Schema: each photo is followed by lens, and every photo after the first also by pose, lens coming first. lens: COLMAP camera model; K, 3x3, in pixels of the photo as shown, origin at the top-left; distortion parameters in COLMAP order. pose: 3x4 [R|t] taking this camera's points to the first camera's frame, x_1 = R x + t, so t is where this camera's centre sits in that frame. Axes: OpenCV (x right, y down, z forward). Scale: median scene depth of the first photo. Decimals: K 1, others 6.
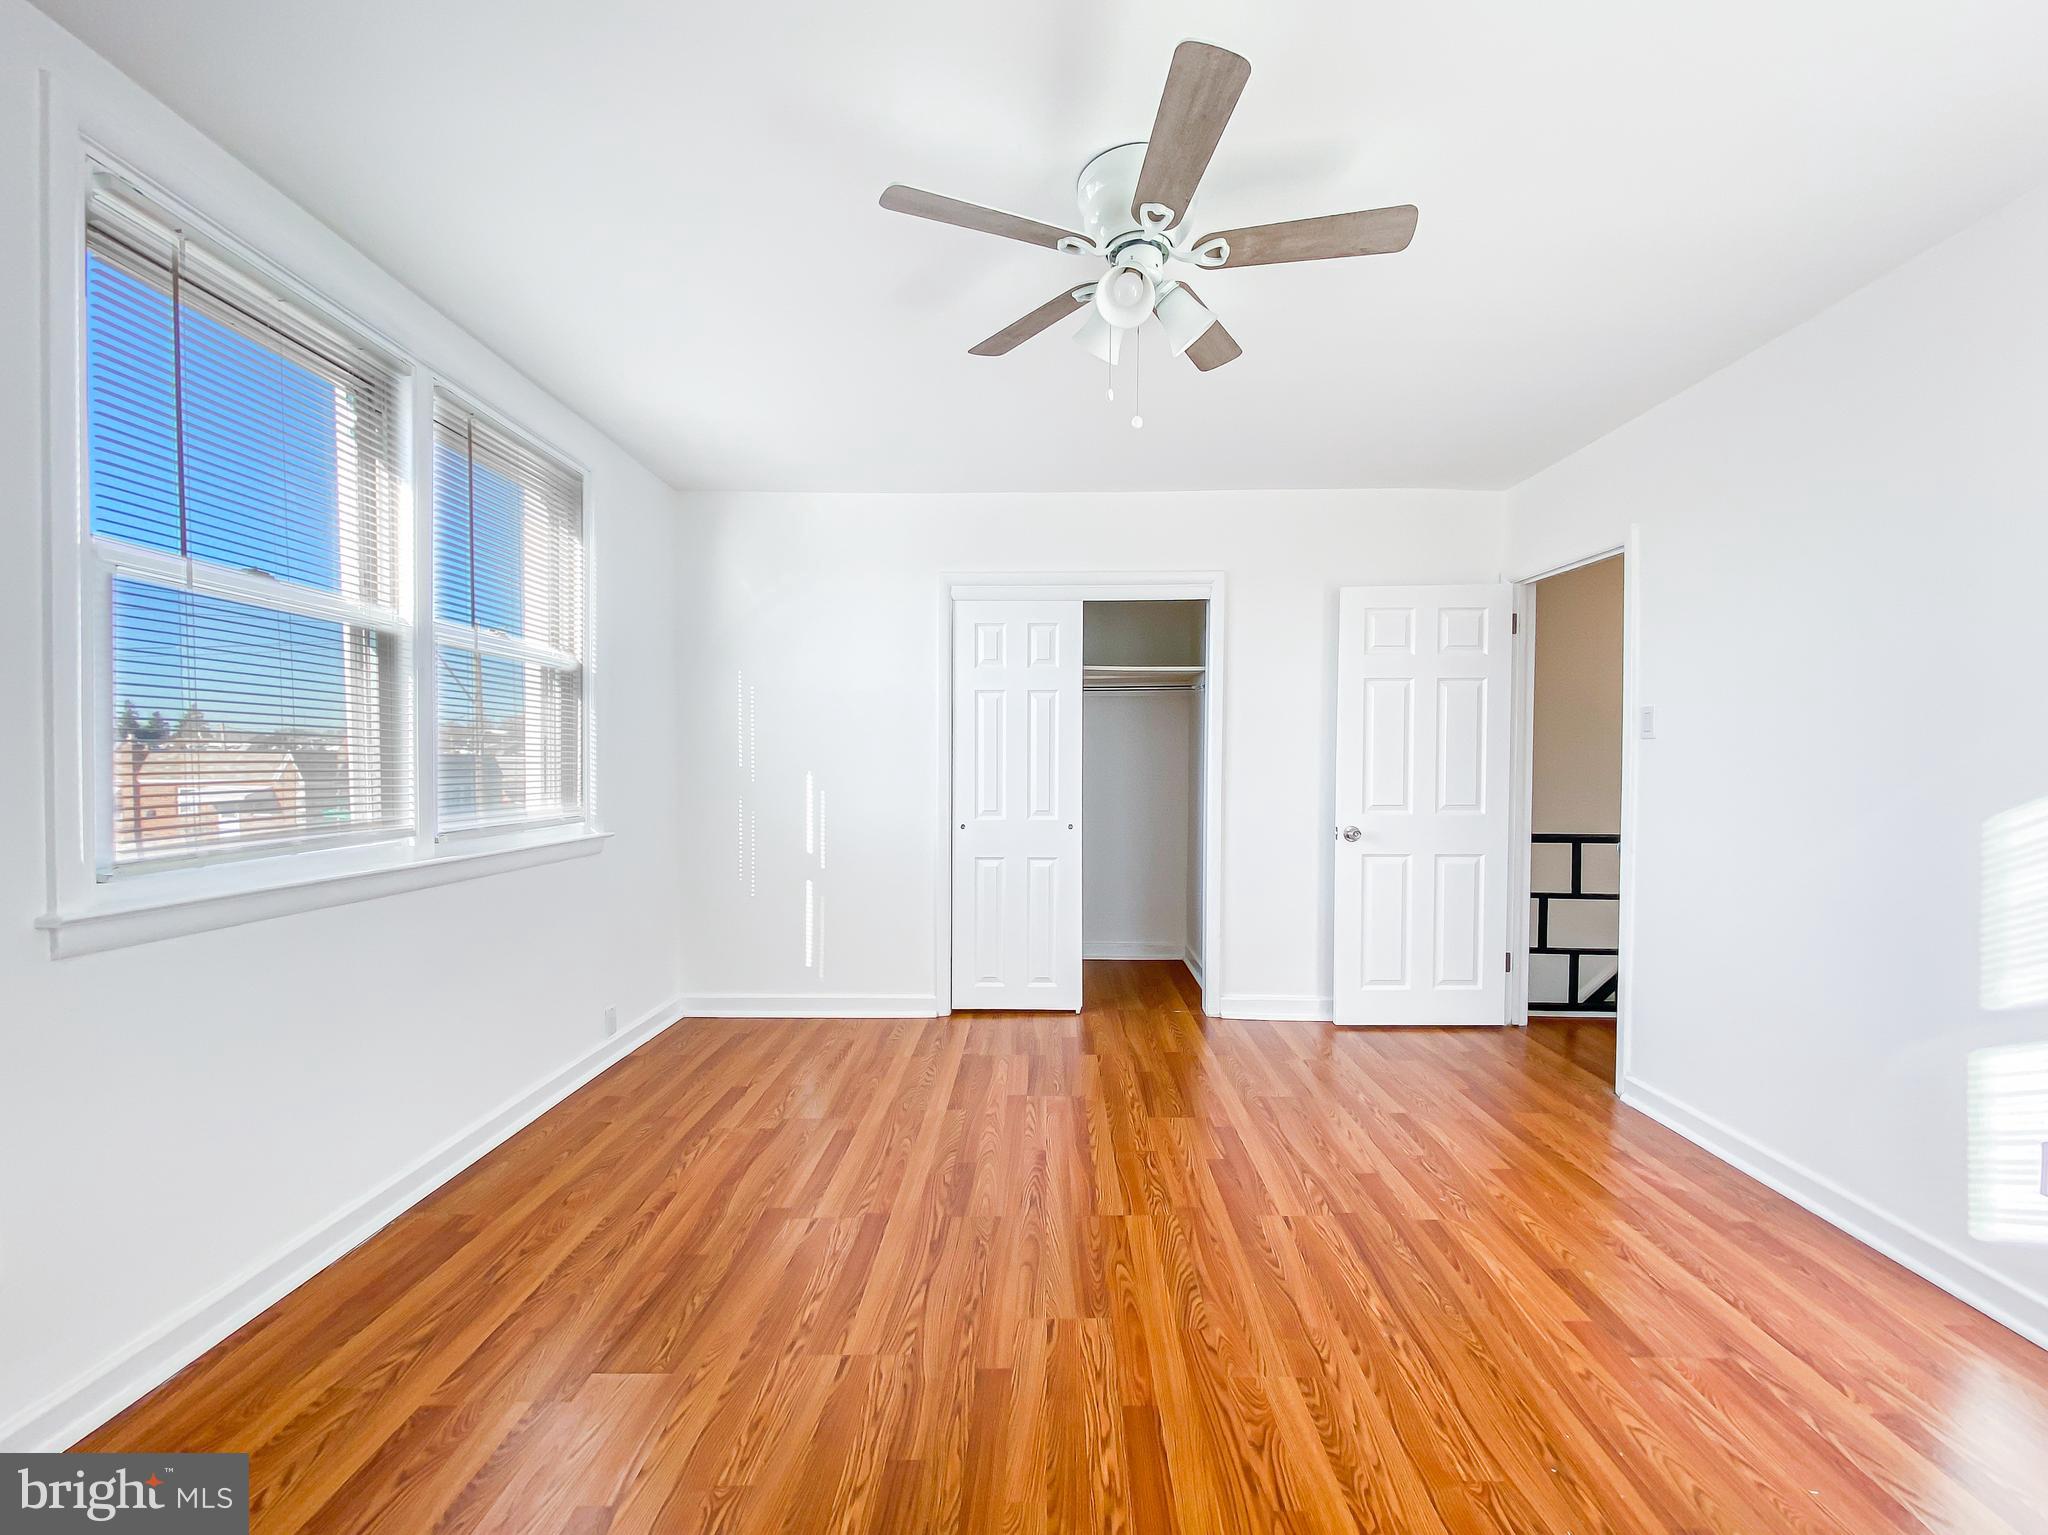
lens RADIAL K [[855.0, 0, 1030.1], [0, 855.0, 771.3], [0, 0, 1]] dist [0.010084, -0.005479]
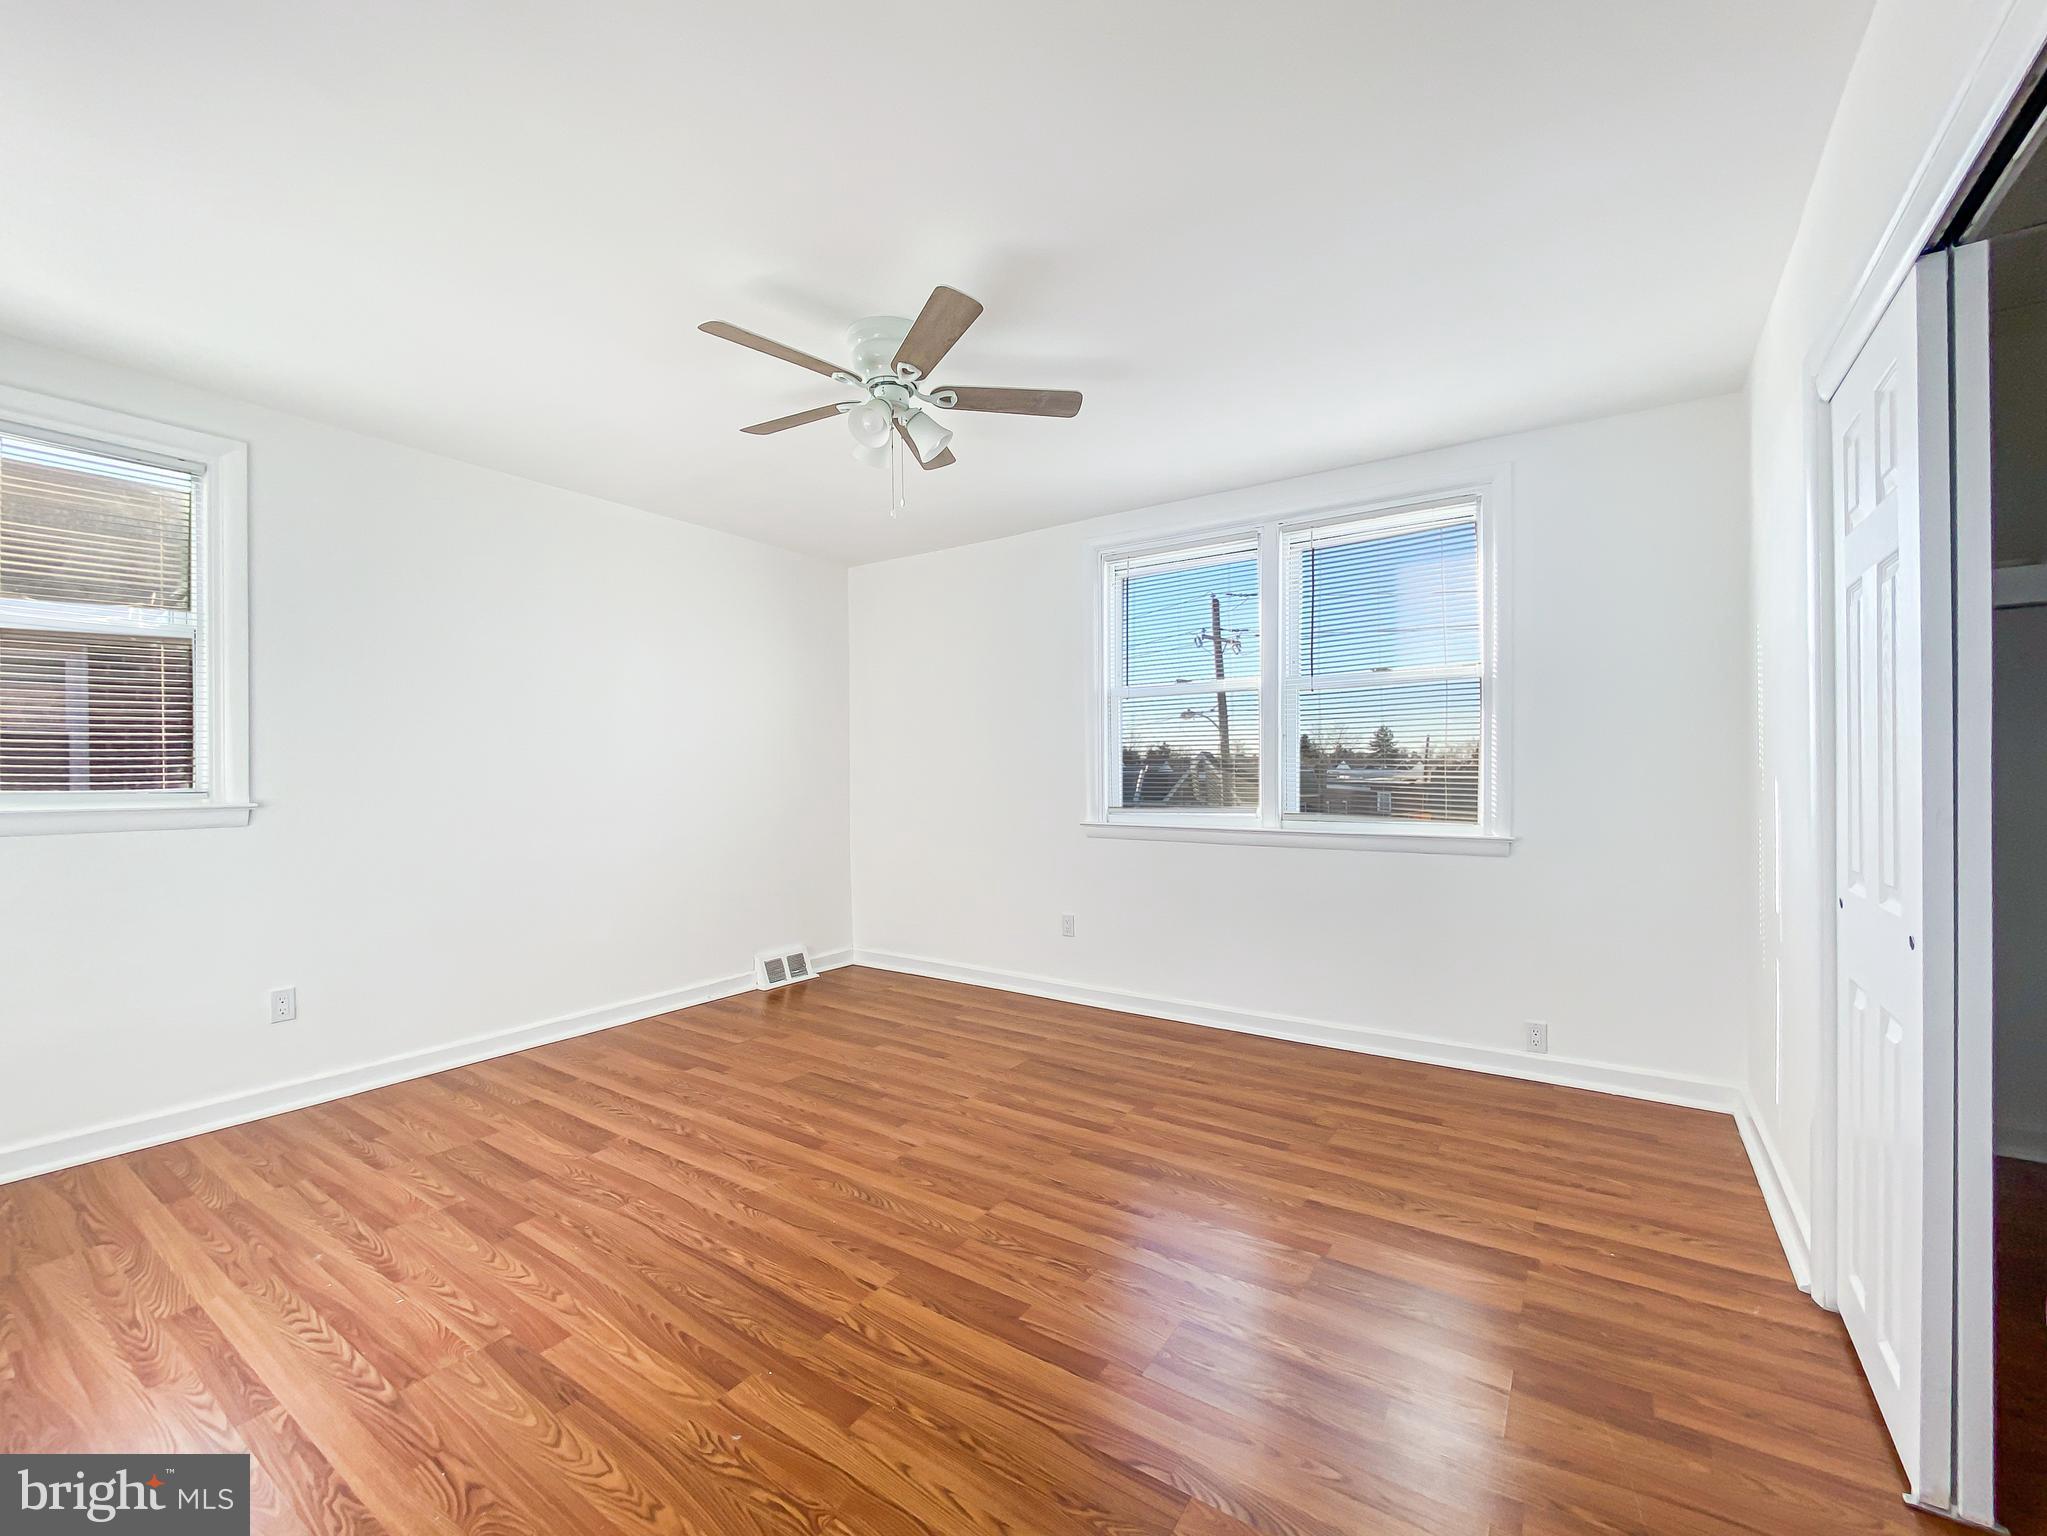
lens RADIAL K [[854.6, 0, 1022.7], [0, 854.6, 772.1], [0, 0, 1]] dist [0.010084, -0.005479]
pose [[-0.546300, 0.000287, -0.837590, 1.002060], [-0.001656, 0.999998, 0.001423, -0.003078], [0.837588, 0.002164, -0.546298, 1.700014]]
